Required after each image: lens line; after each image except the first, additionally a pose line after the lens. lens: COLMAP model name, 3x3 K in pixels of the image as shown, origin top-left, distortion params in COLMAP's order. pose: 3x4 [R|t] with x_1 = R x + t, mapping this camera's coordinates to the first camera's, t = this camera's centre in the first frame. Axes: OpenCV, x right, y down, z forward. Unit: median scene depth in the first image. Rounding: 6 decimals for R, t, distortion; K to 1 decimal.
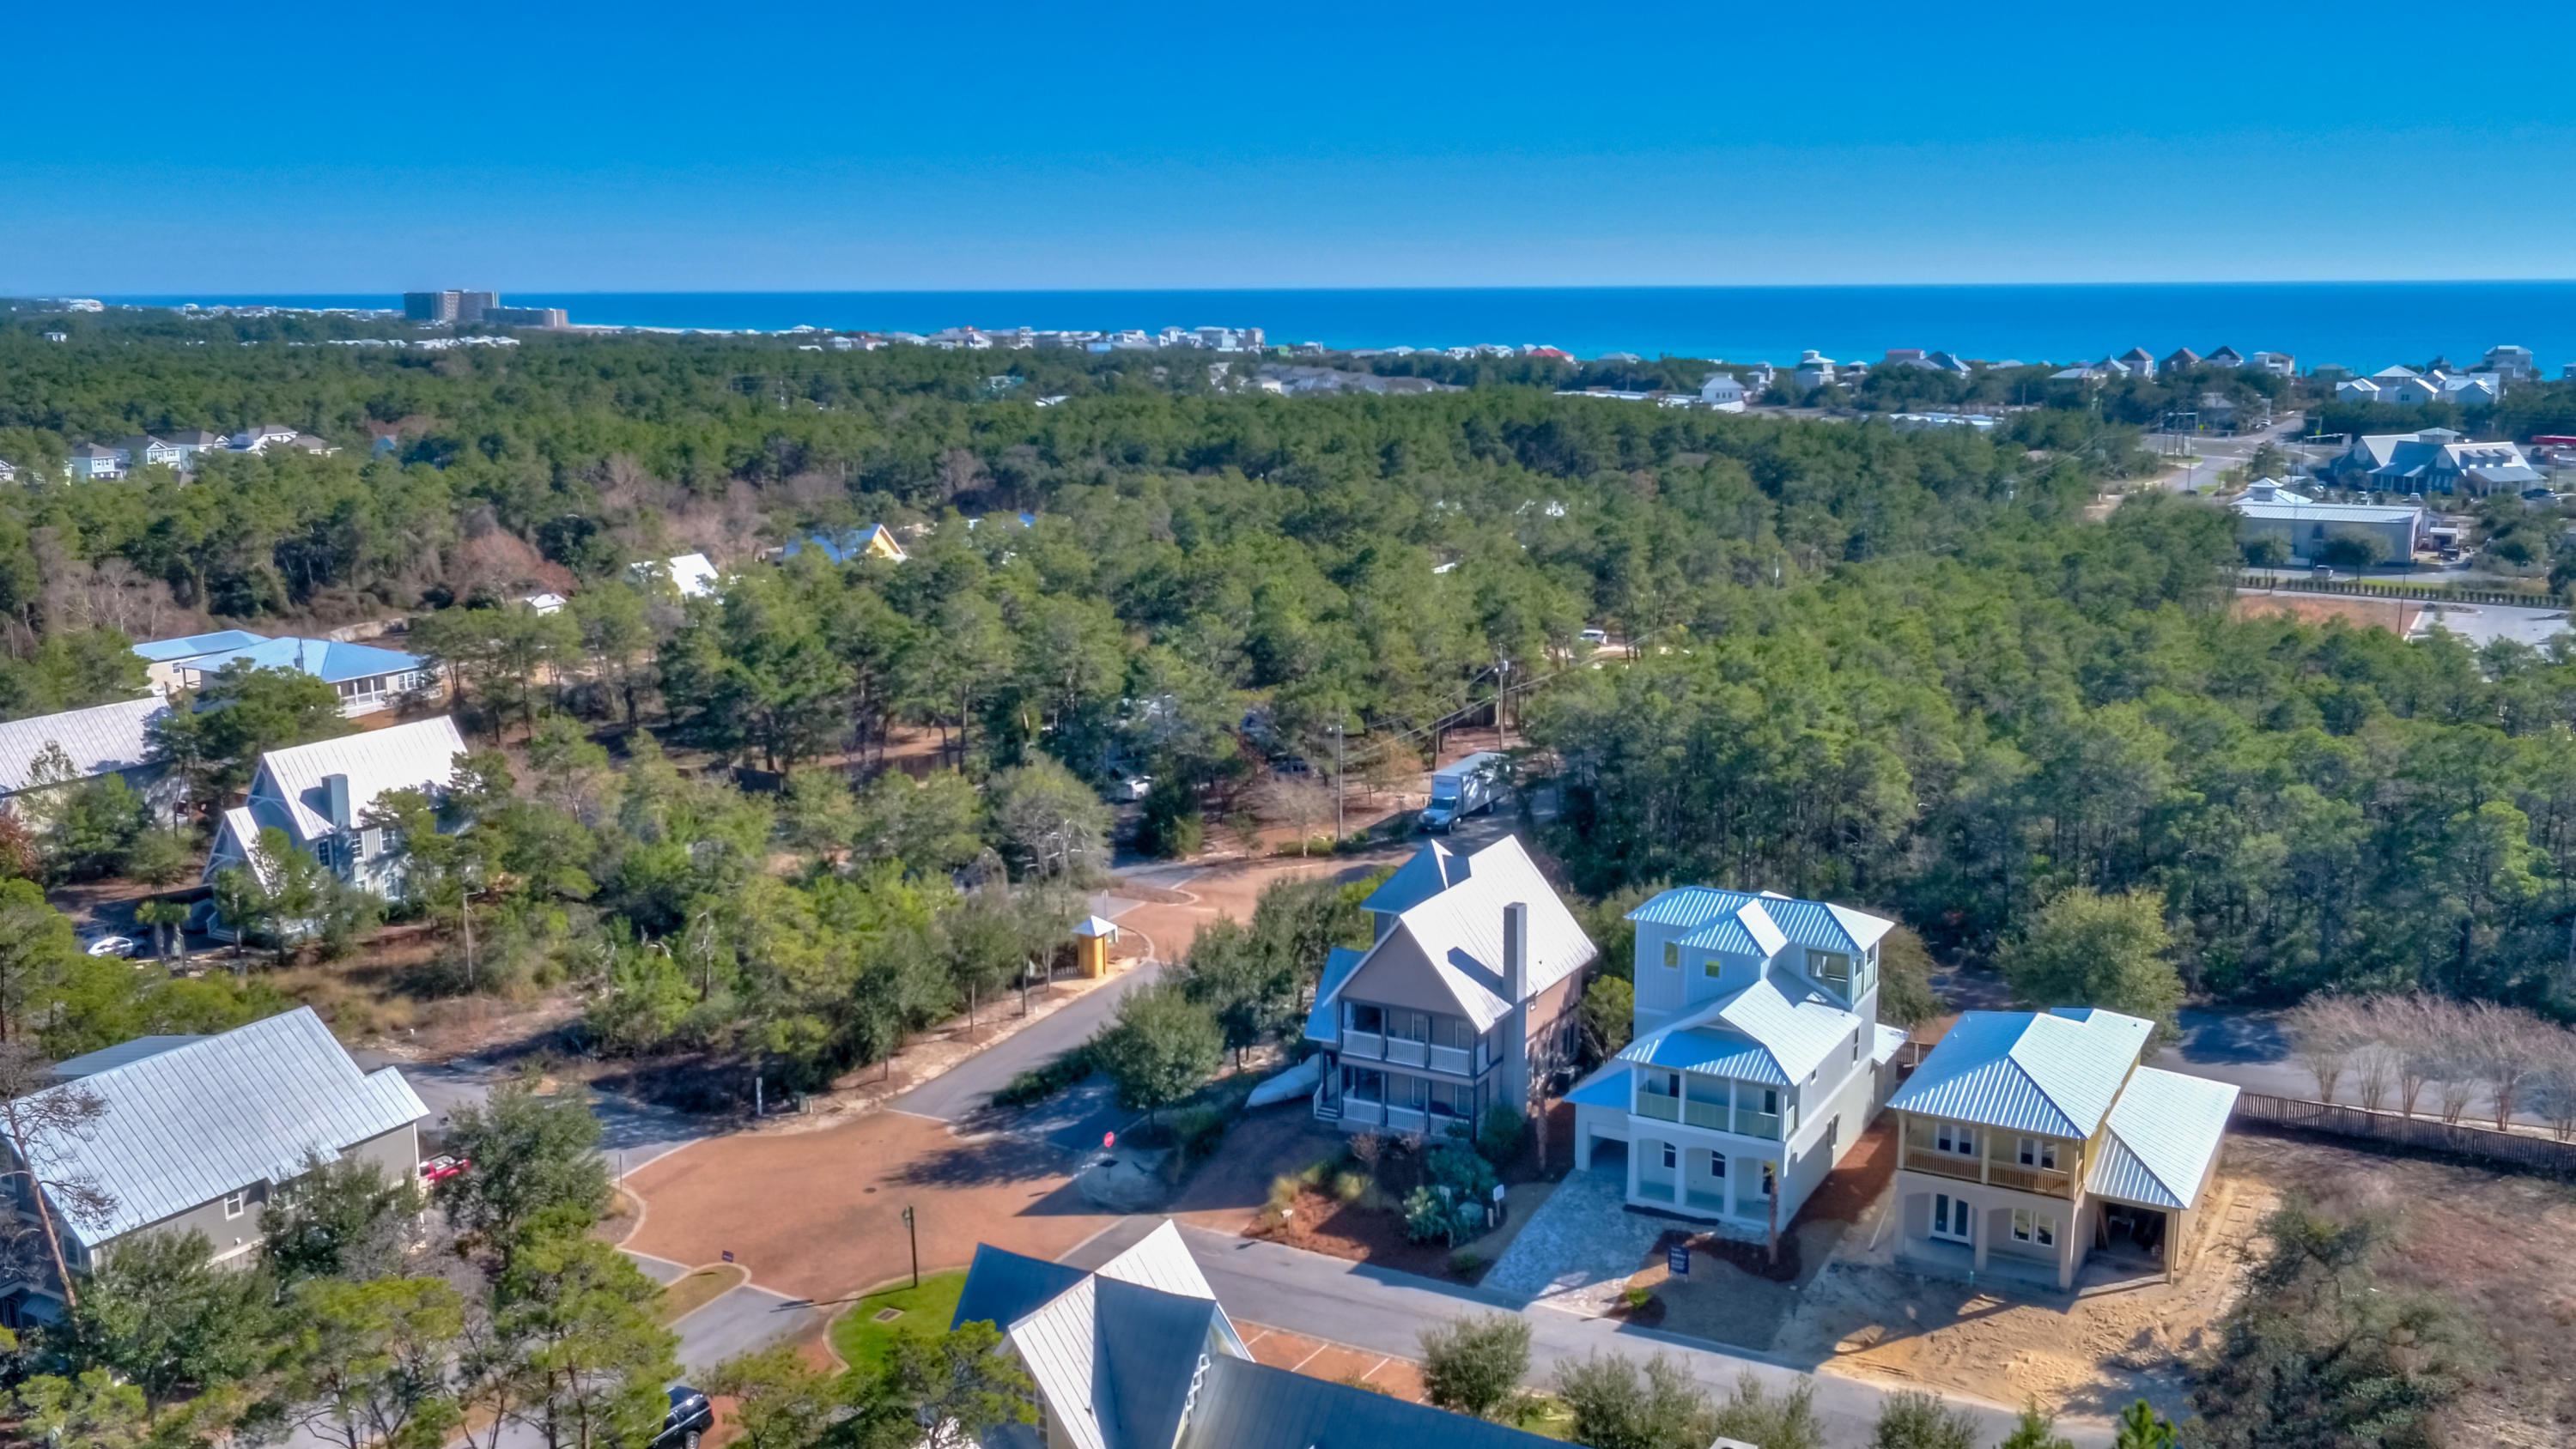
lens RADIAL K [[2264.8, 0, 1288.0], [0, 2264.8, 724.5], [0, 0, 1]] dist [0.011368, -0.006133]
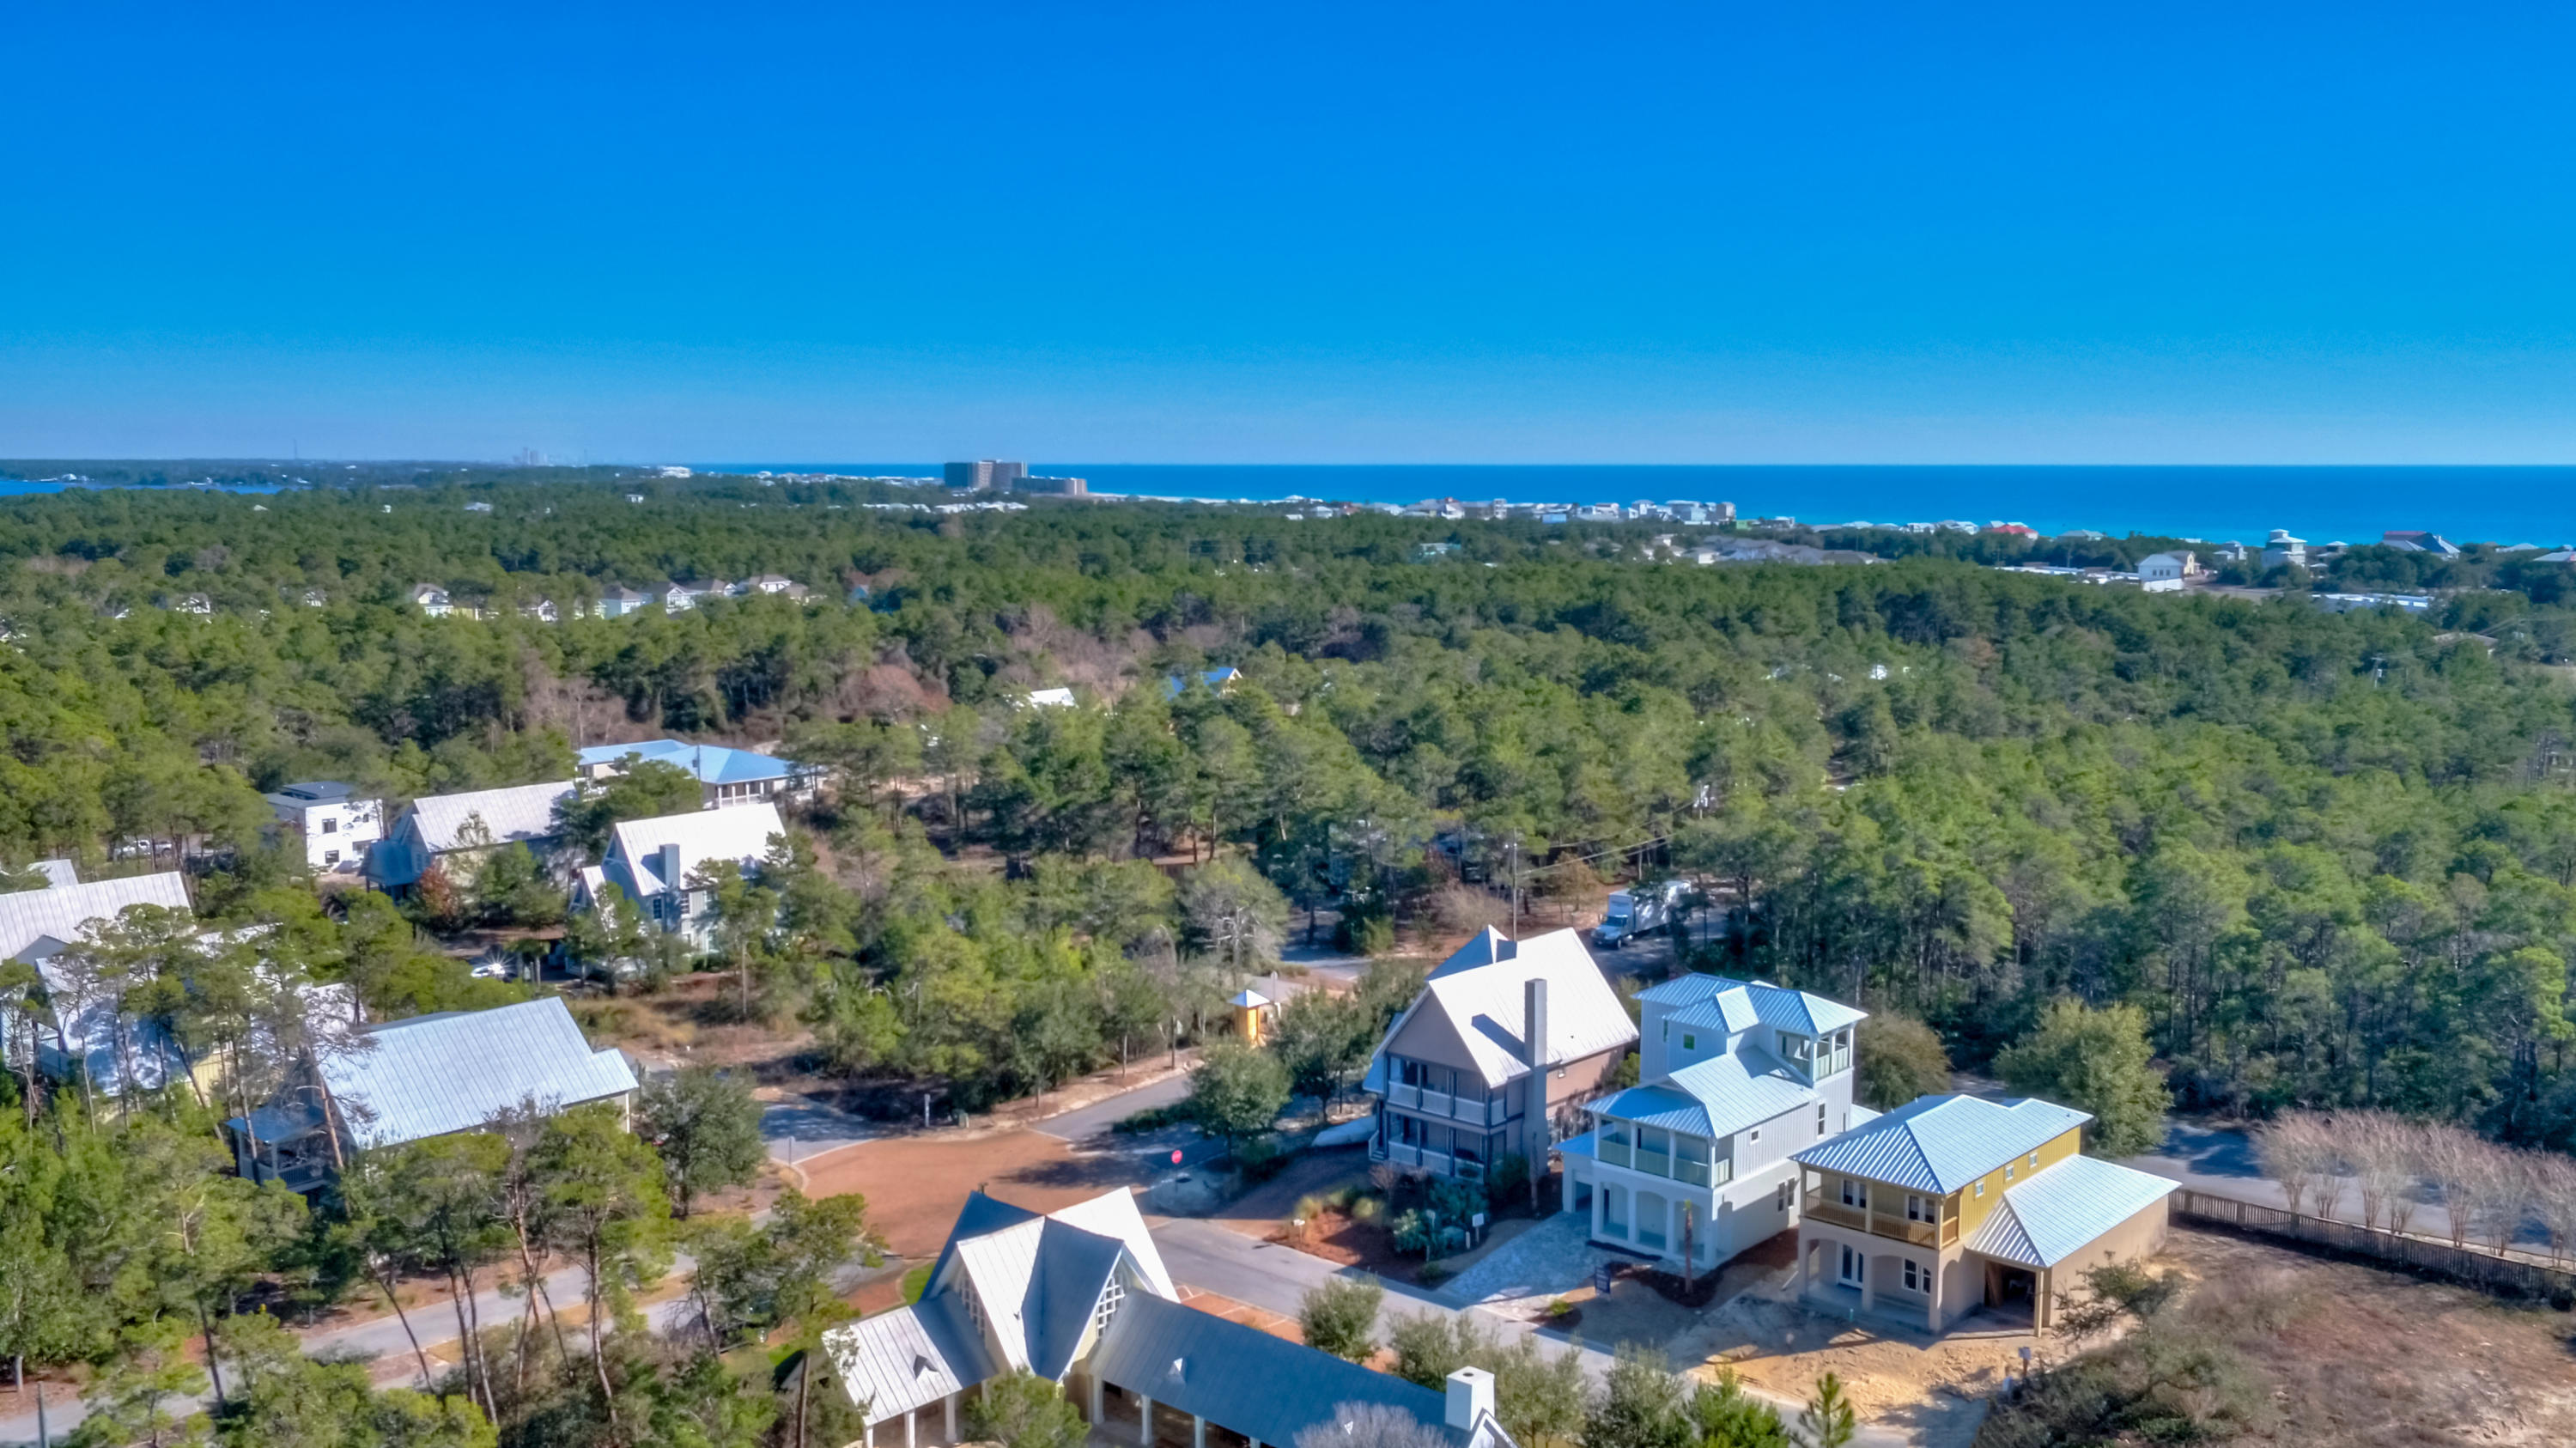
lens RADIAL K [[2265.3, 0, 1288.0], [0, 2265.3, 724.0], [0, 0, 1]] dist [0.011368, -0.006133]
pose [[0.975511, 0.032389, -0.217551, 0.184282], [-0.048684, 0.996361, -0.069968, 0.030079], [0.214493, 0.078845, 0.973538, -0.130482]]
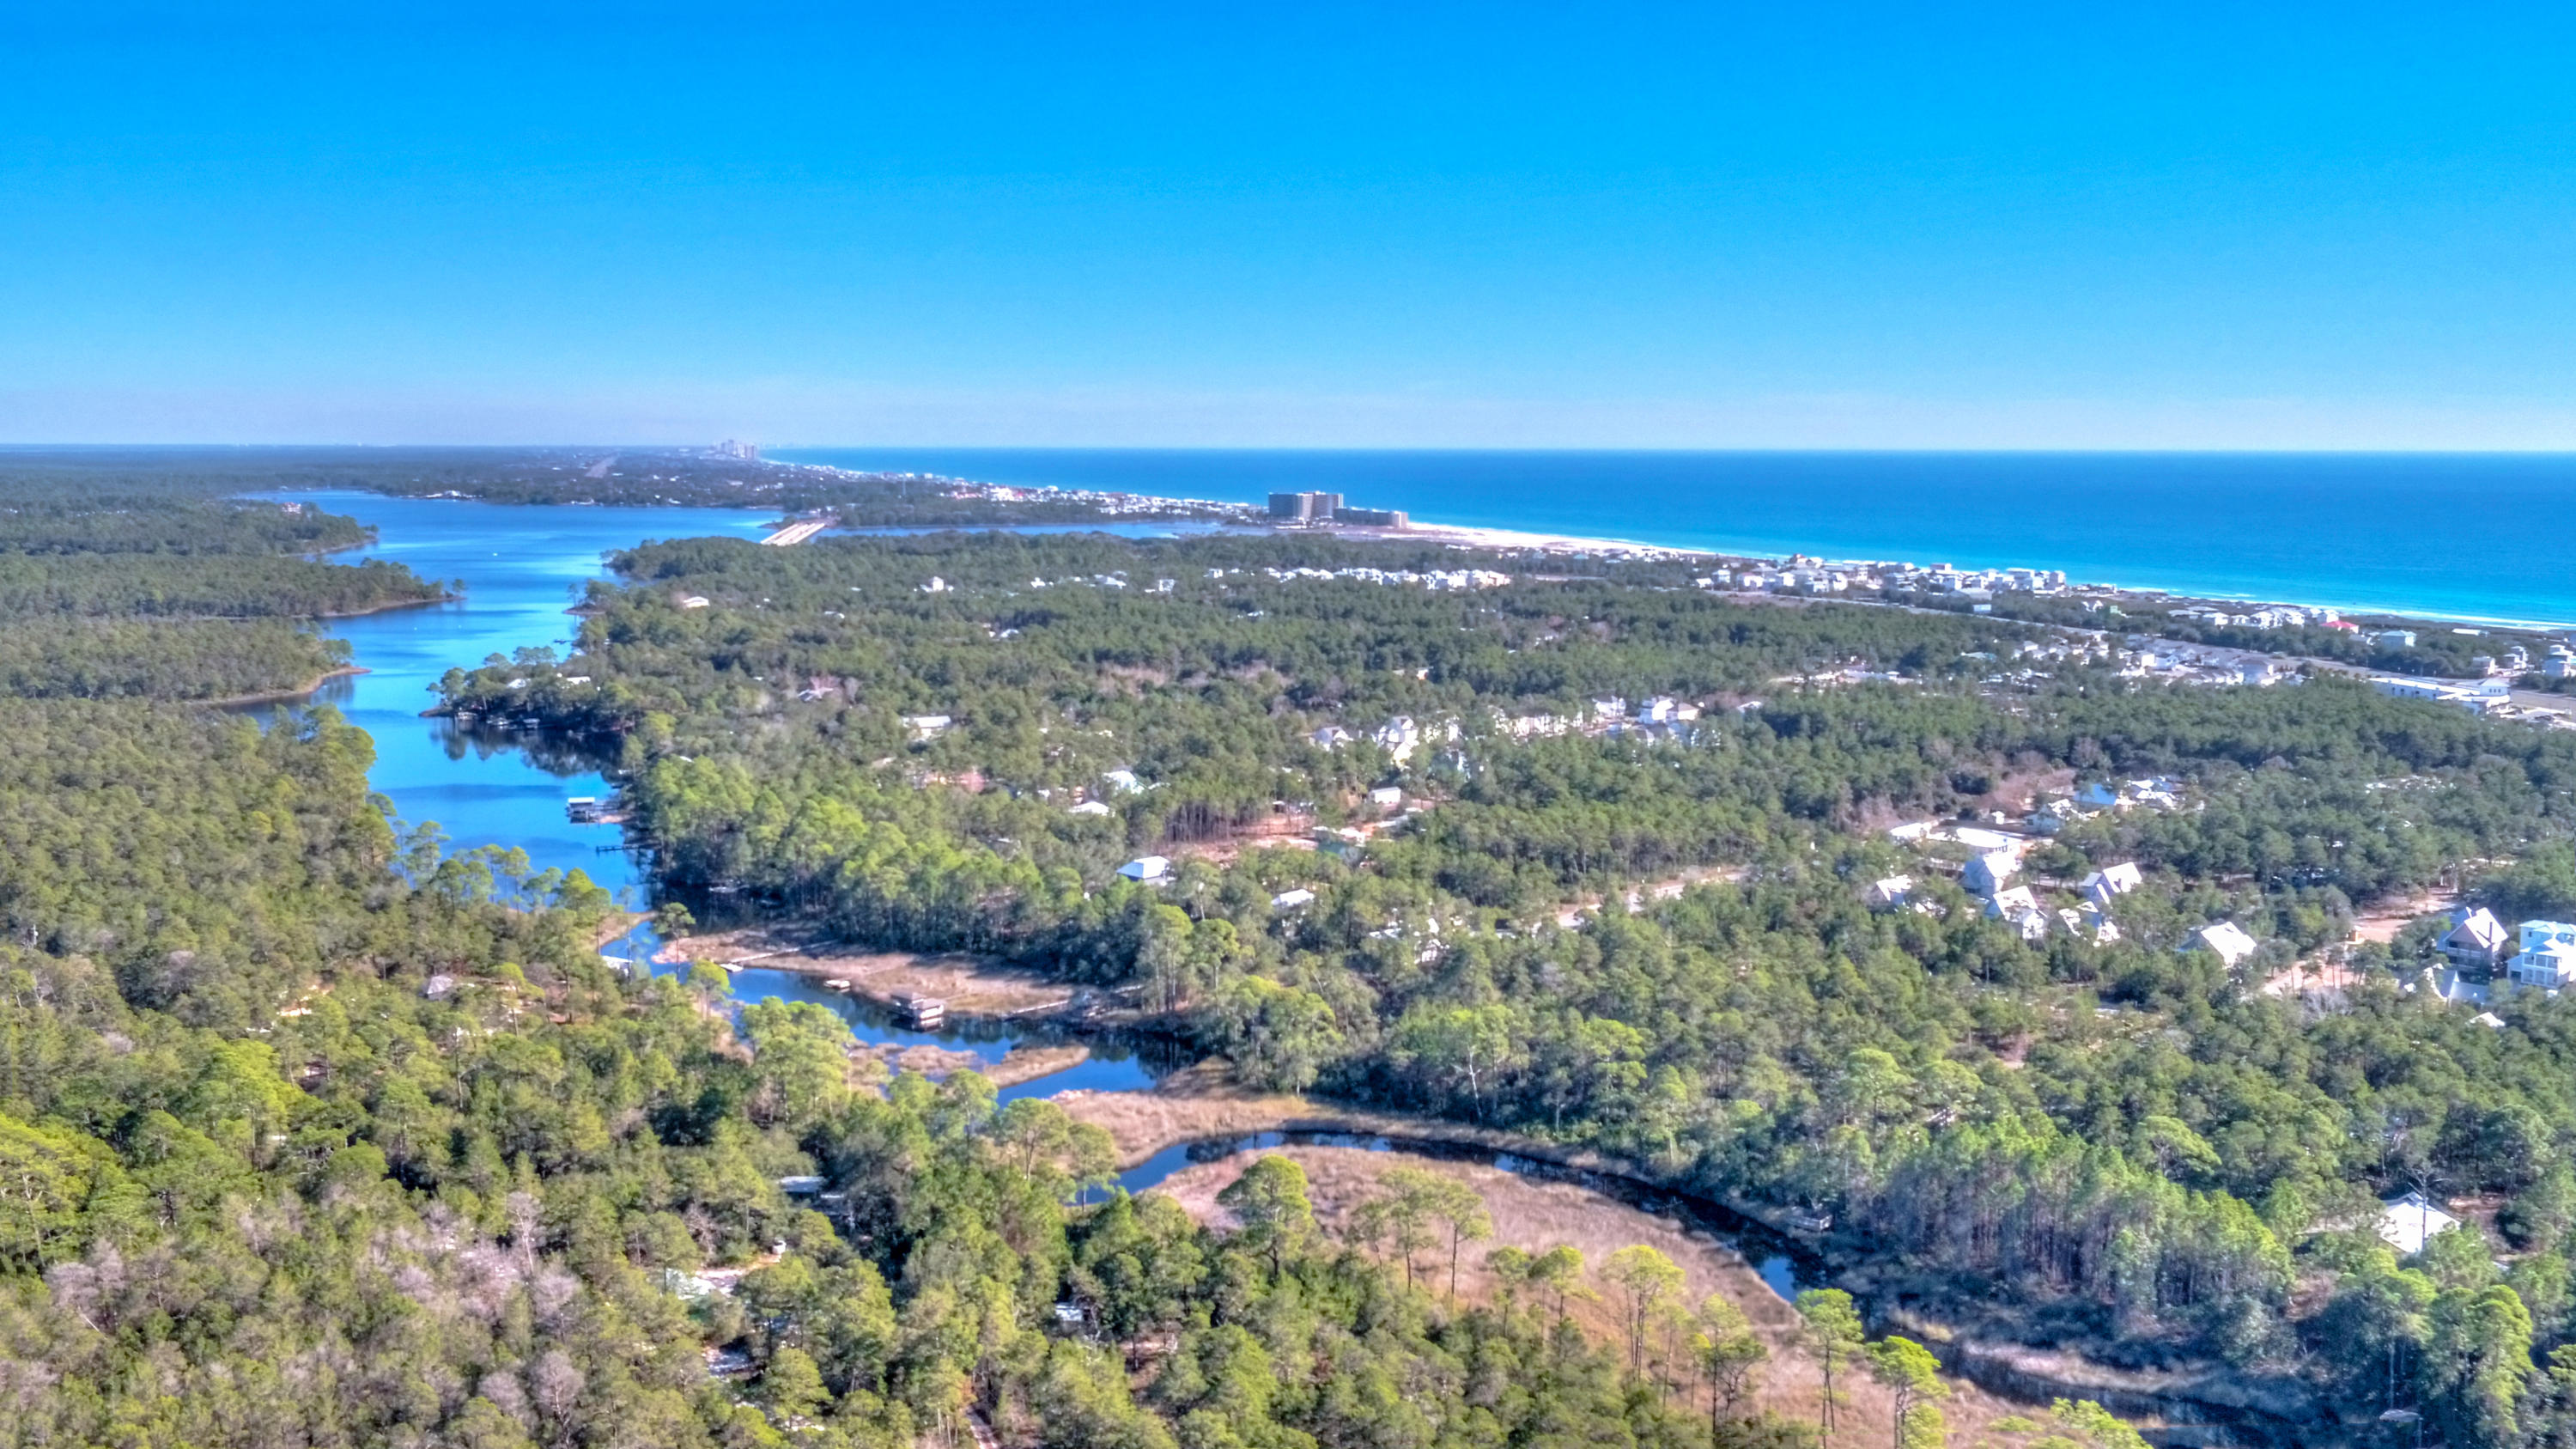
lens RADIAL K [[2265.4, 0, 1288.0], [0, 2265.4, 724.5], [0, 0, 1]] dist [0.011368, -0.006133]
pose [[0.961333, 0.038733, -0.272650, -0.817043], [-0.056357, 0.996776, -0.057104, 0.067964], [0.269559, 0.070262, 0.960417, -3.328363]]
